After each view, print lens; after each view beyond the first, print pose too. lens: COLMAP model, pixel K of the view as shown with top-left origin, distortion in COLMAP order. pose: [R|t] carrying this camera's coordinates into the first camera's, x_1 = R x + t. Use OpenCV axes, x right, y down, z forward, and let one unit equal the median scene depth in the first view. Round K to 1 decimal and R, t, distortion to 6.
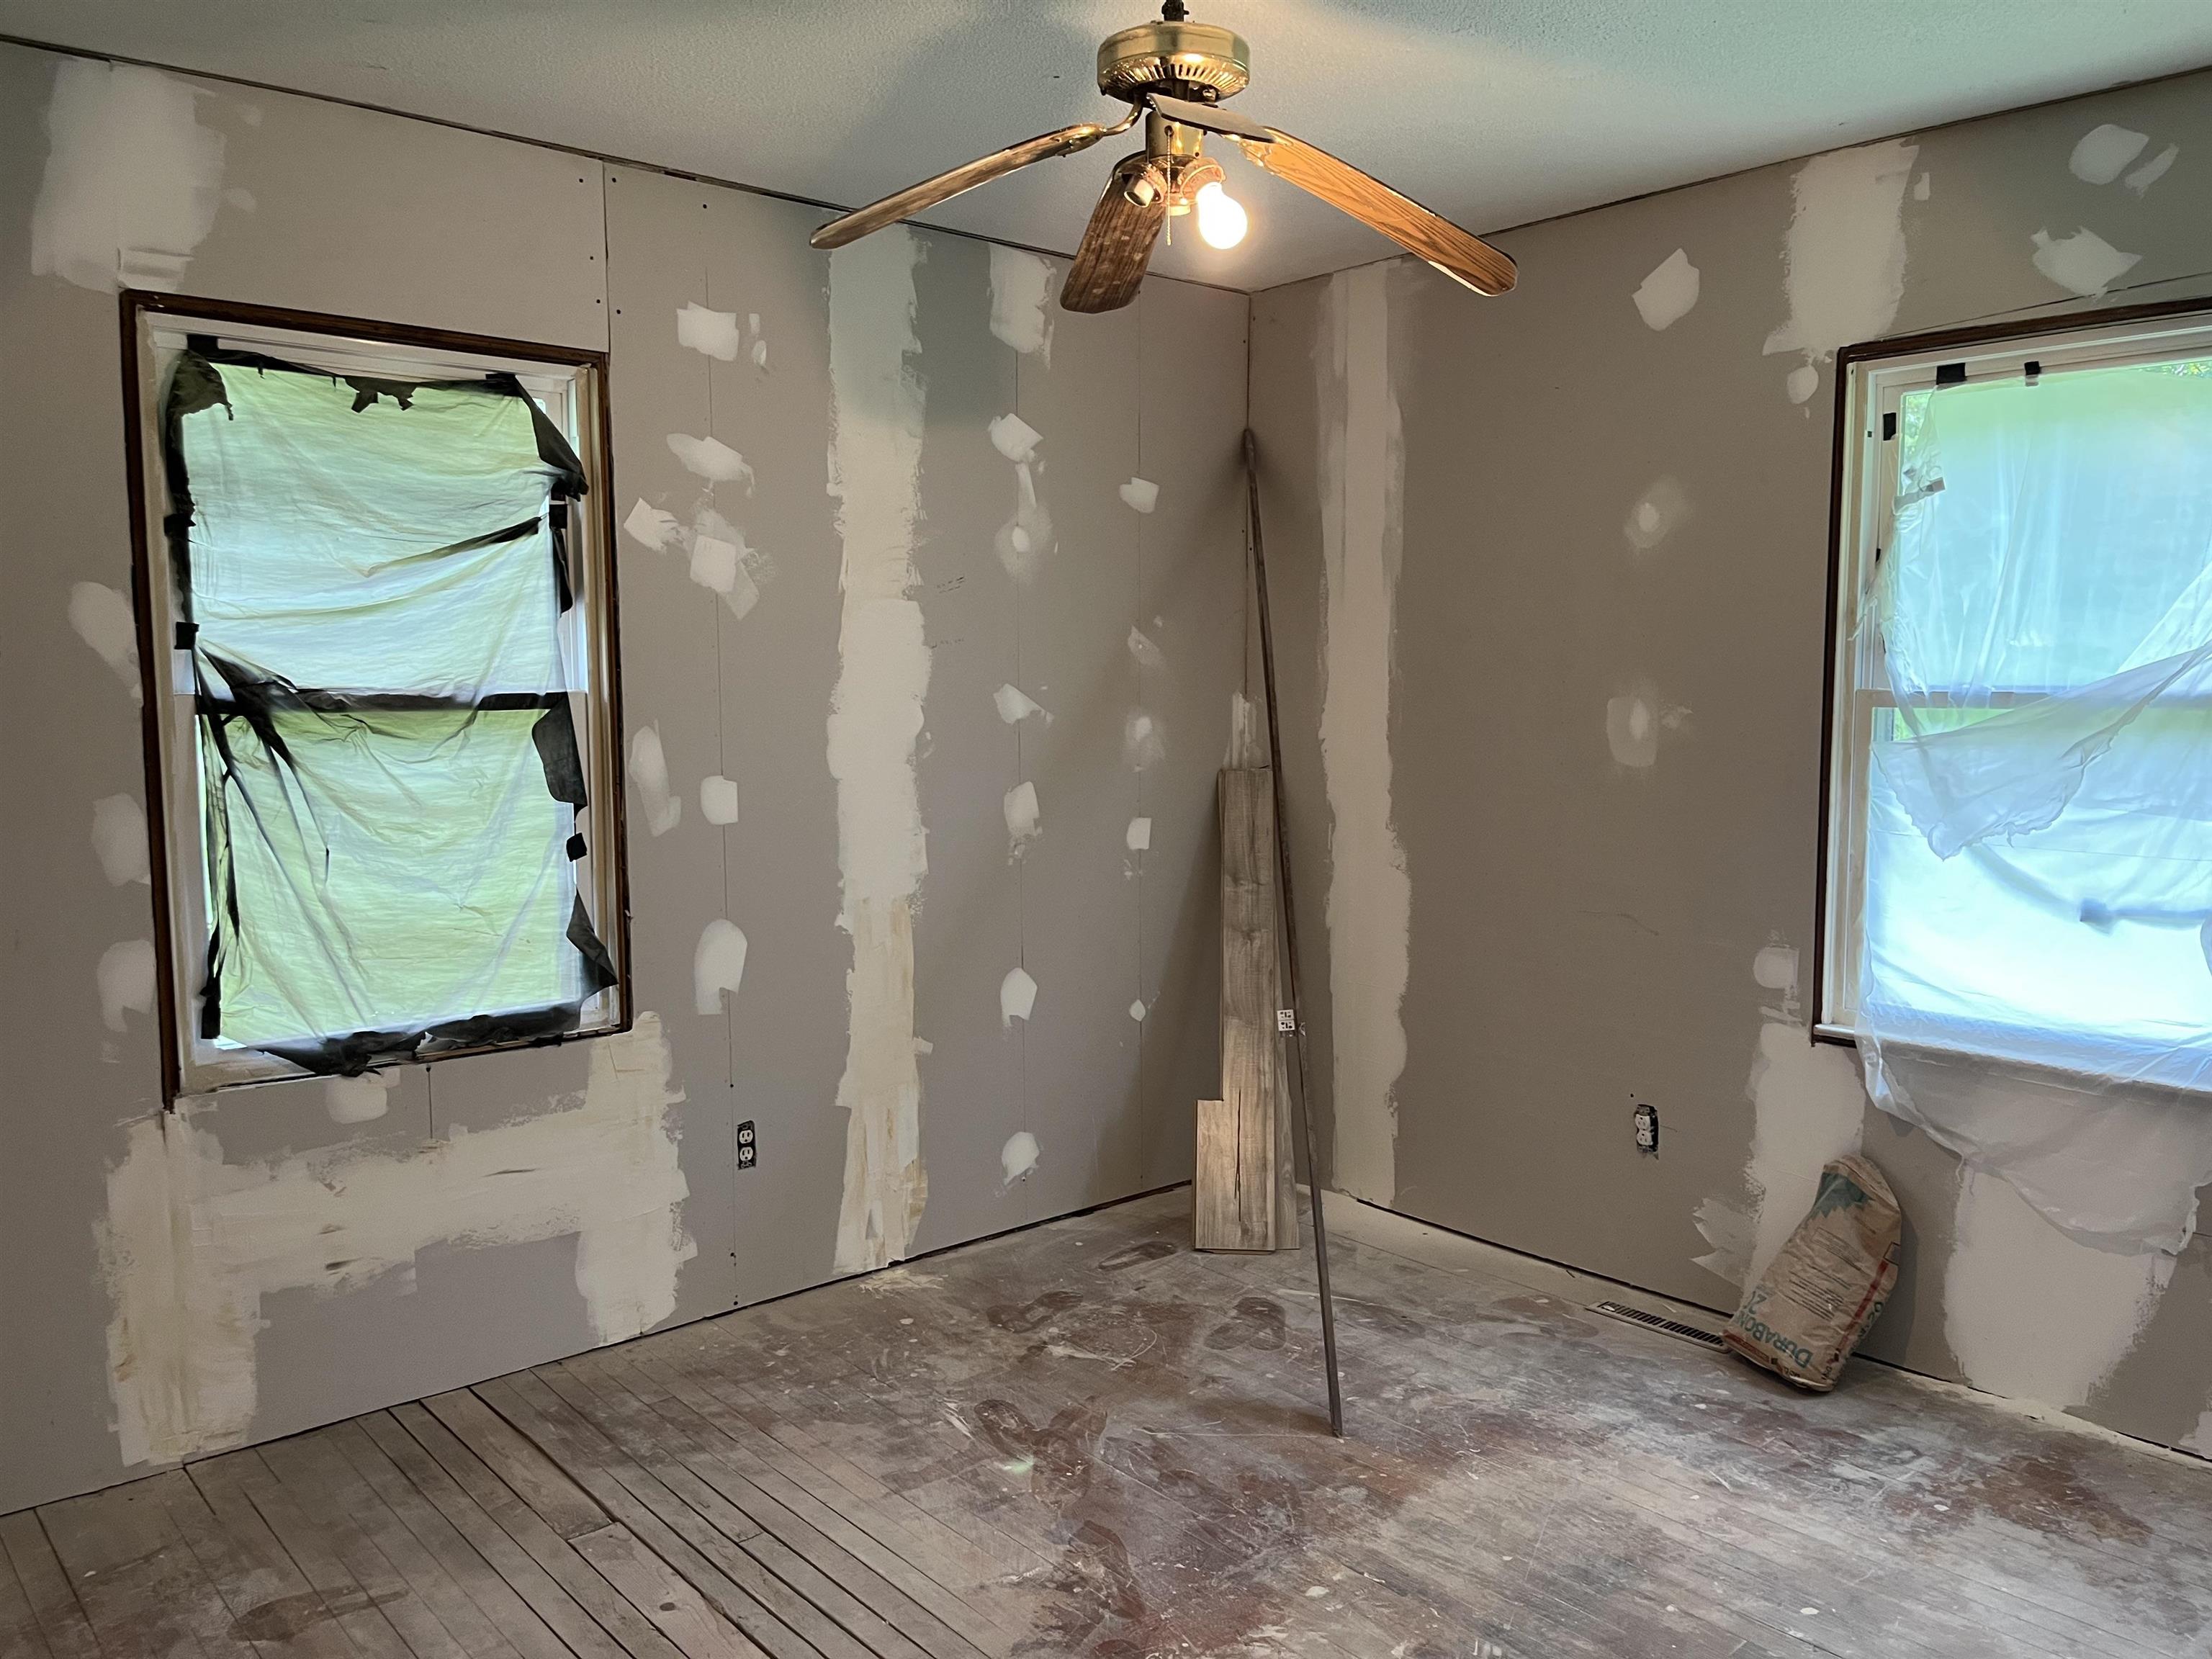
lens RADIAL K [[1673.3, 0, 1103.3], [0, 1673.3, 844.5], [0, 0, 1]] dist [0.066703, -0.090319]
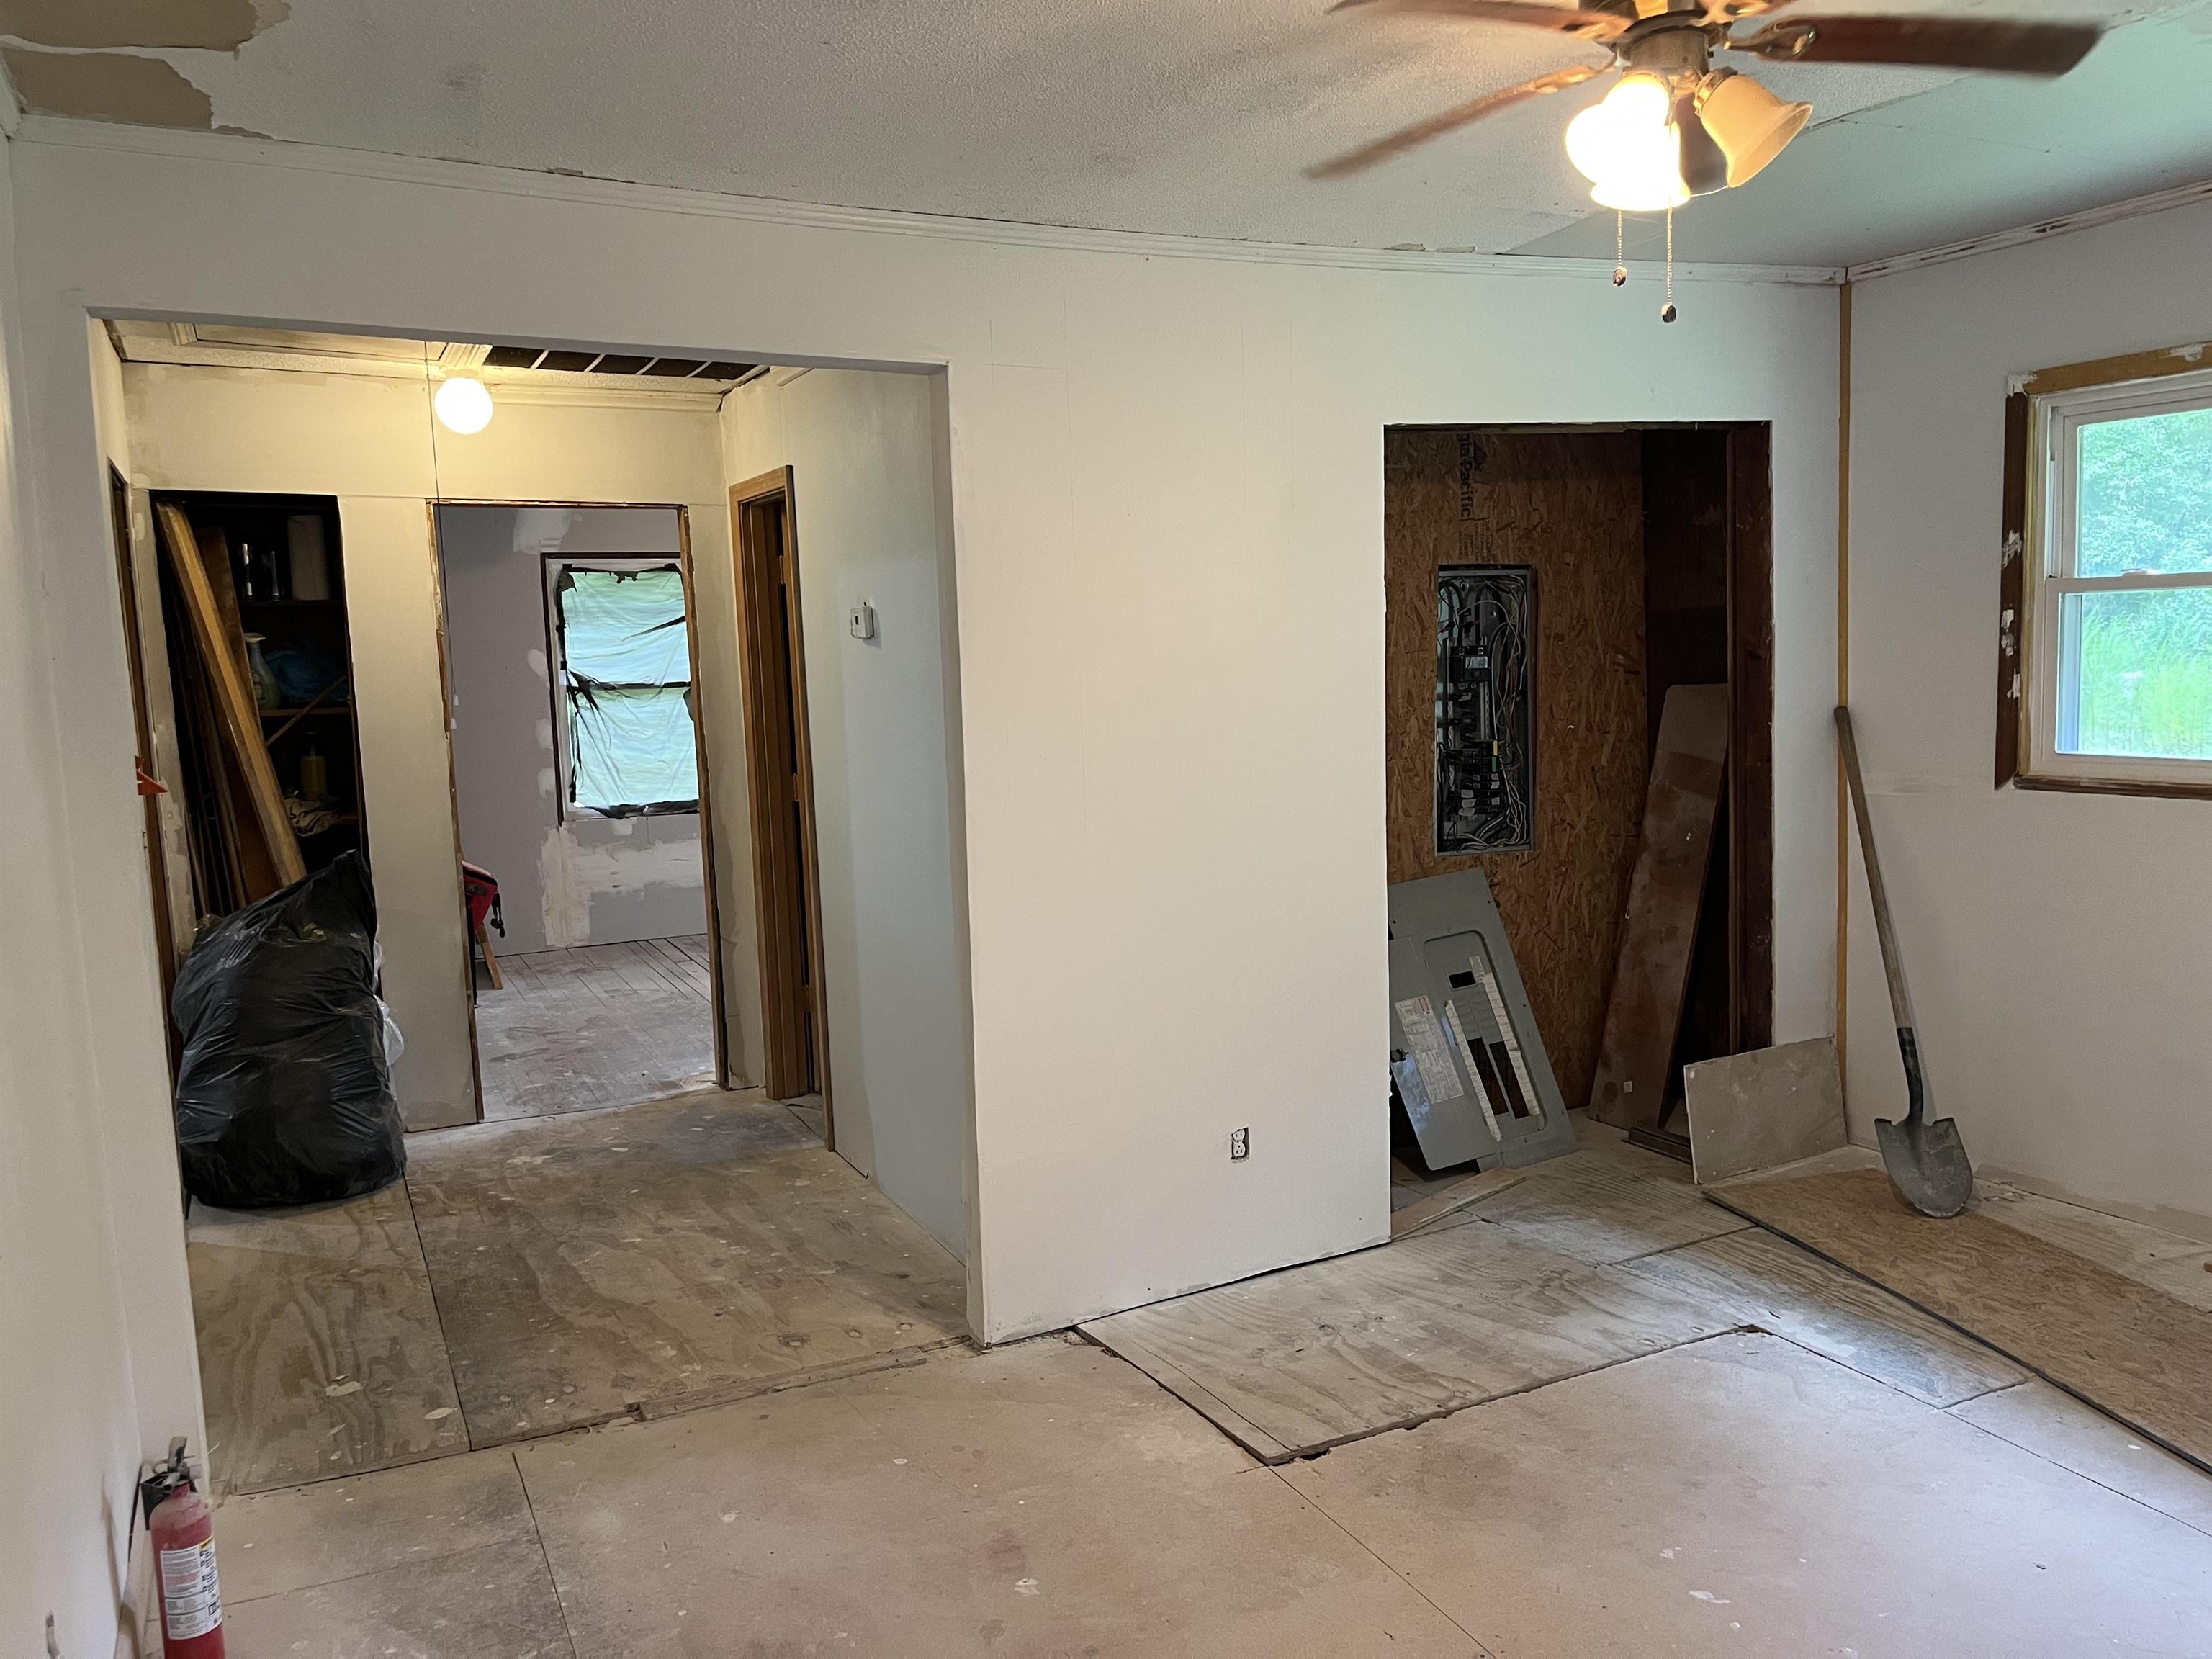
lens RADIAL K [[1694.6, 0, 1106.0], [0, 1694.6, 829.5], [0, 0, 1]] dist [0.061253, -0.082913]
pose [[0.965046, -0.004728, -0.262038, 1.091878], [0.007291, 0.999935, 0.008811, 0.136211], [0.261979, -0.010413, 0.965017, -1.542959]]
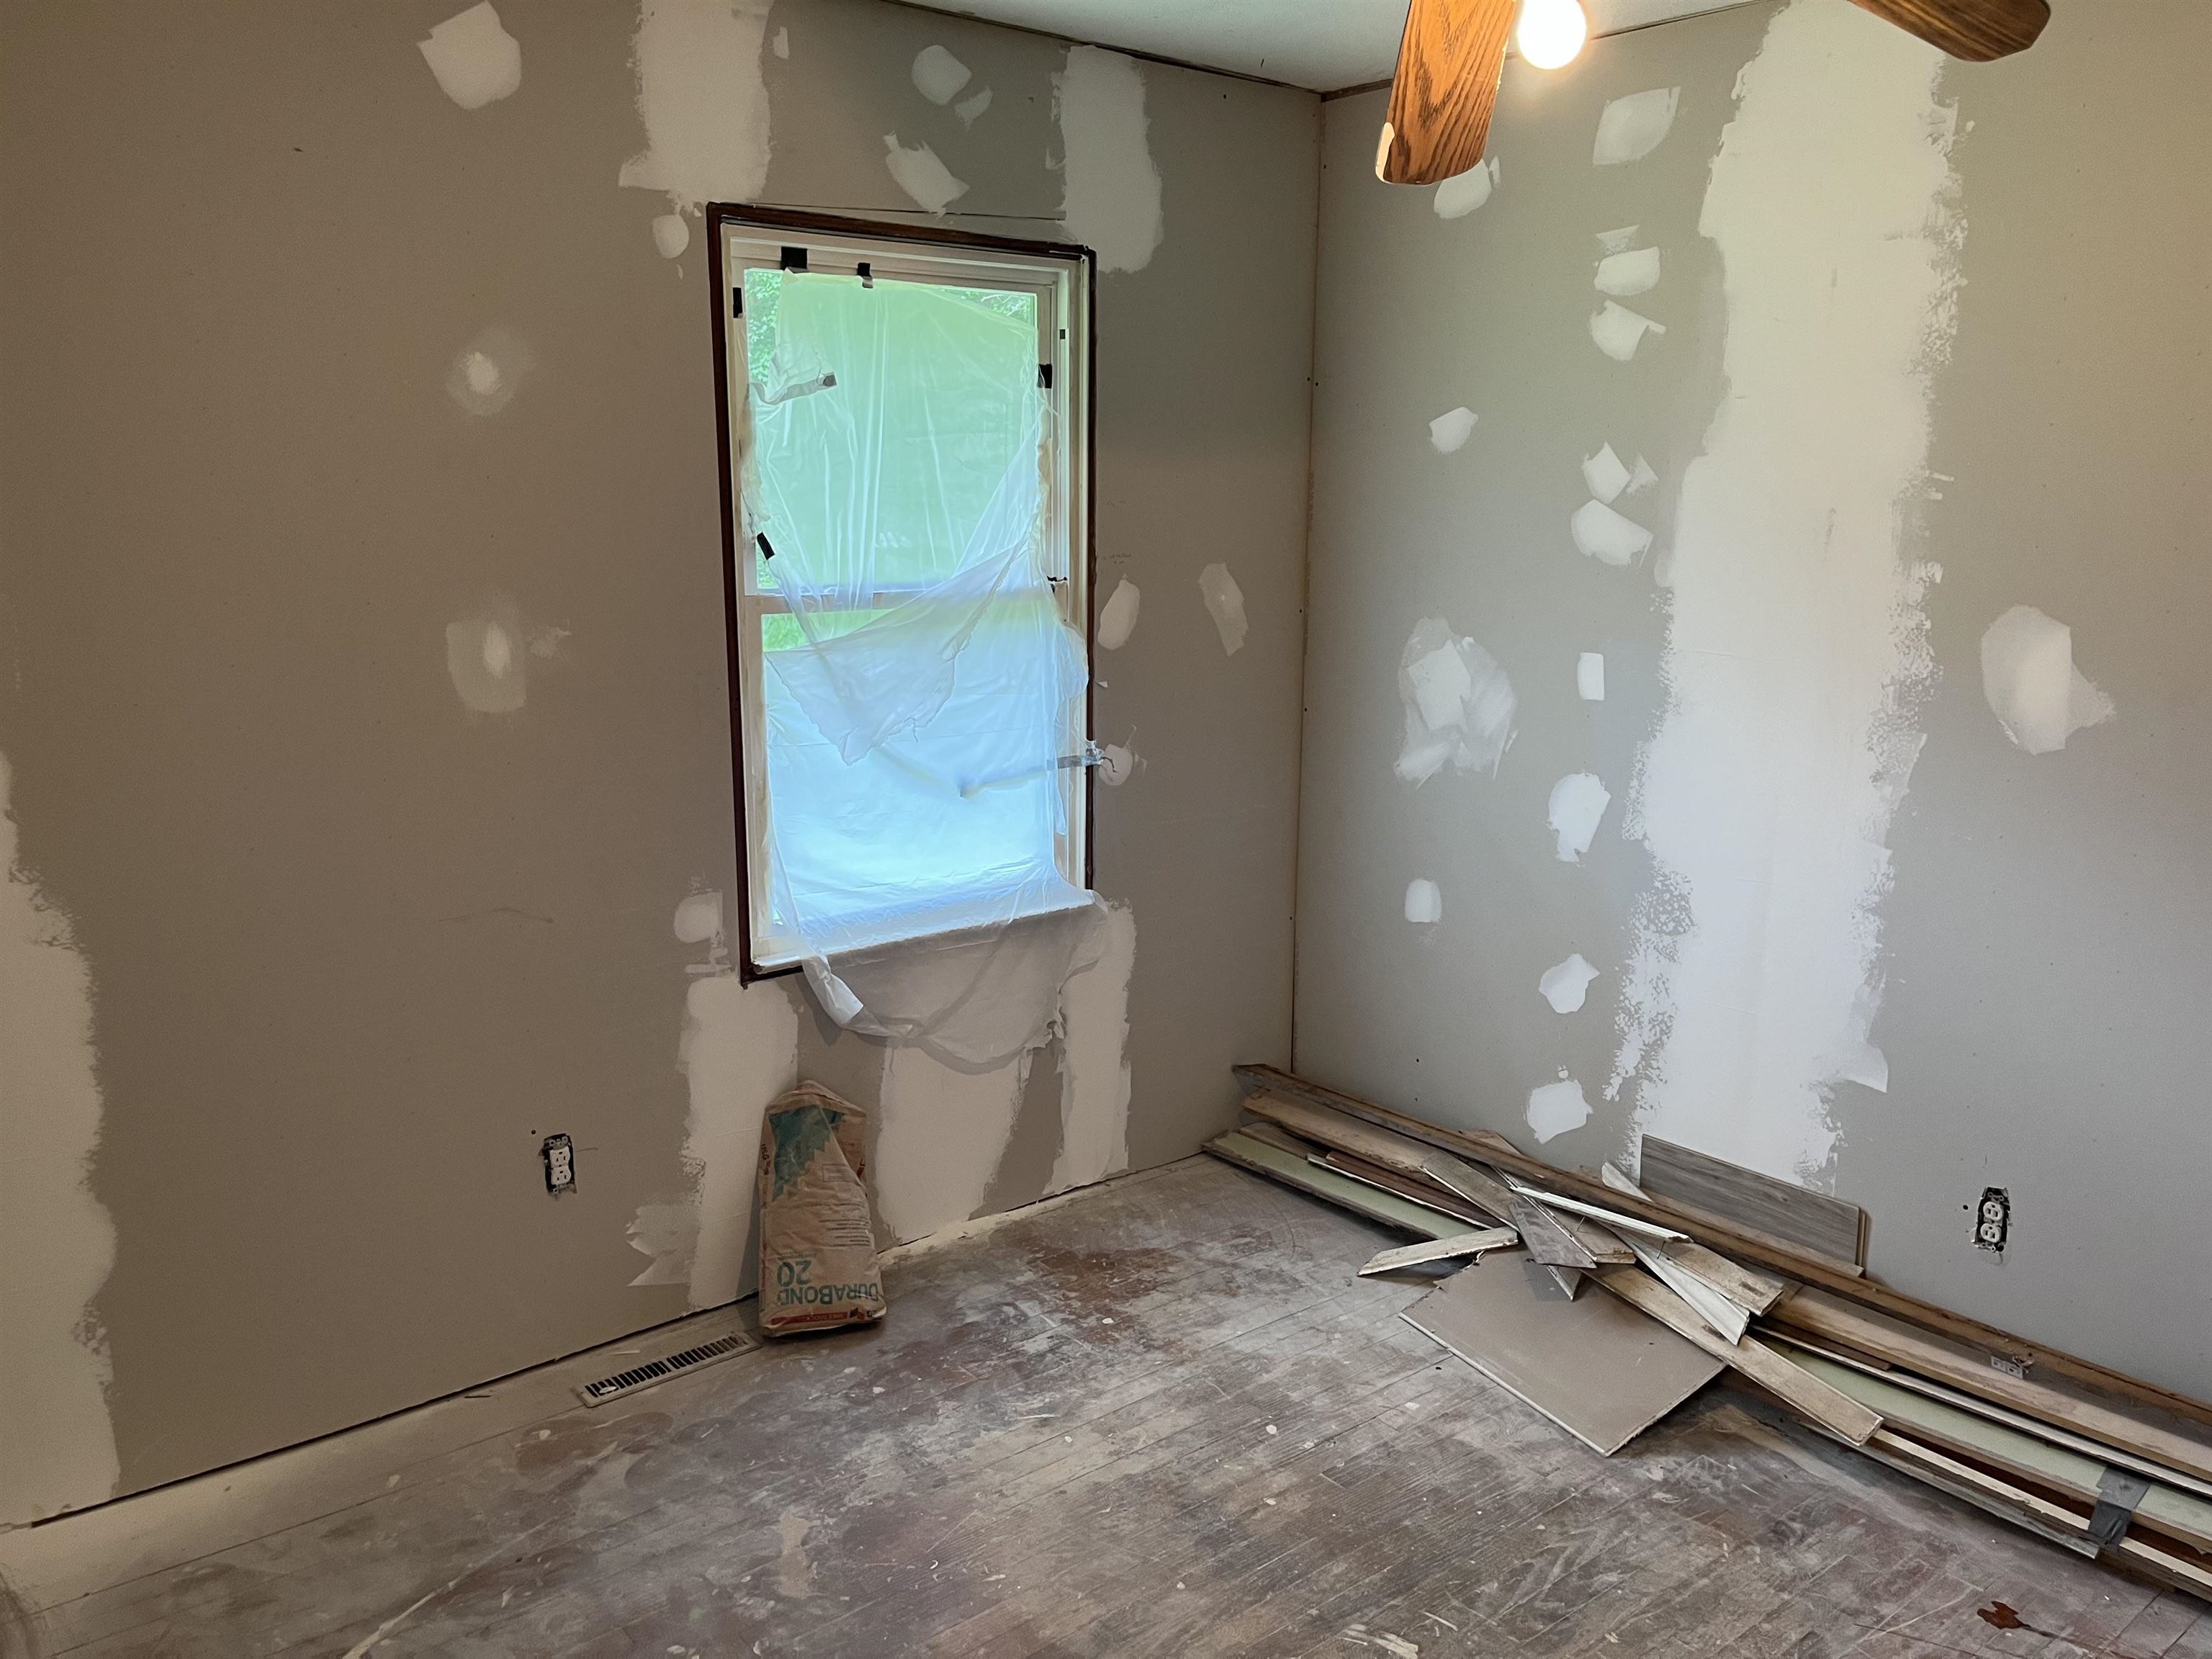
lens RADIAL K [[1694.6, 0, 1106.0], [0, 1694.6, 829.5], [0, 0, 1]] dist [0.061253, -0.082913]
pose [[0.038175, -0.198151, 0.979428, -0.511724], [0.098768, 0.976091, 0.193626, -0.138582], [-0.994378, 0.089344, 0.056833, 0.832495]]
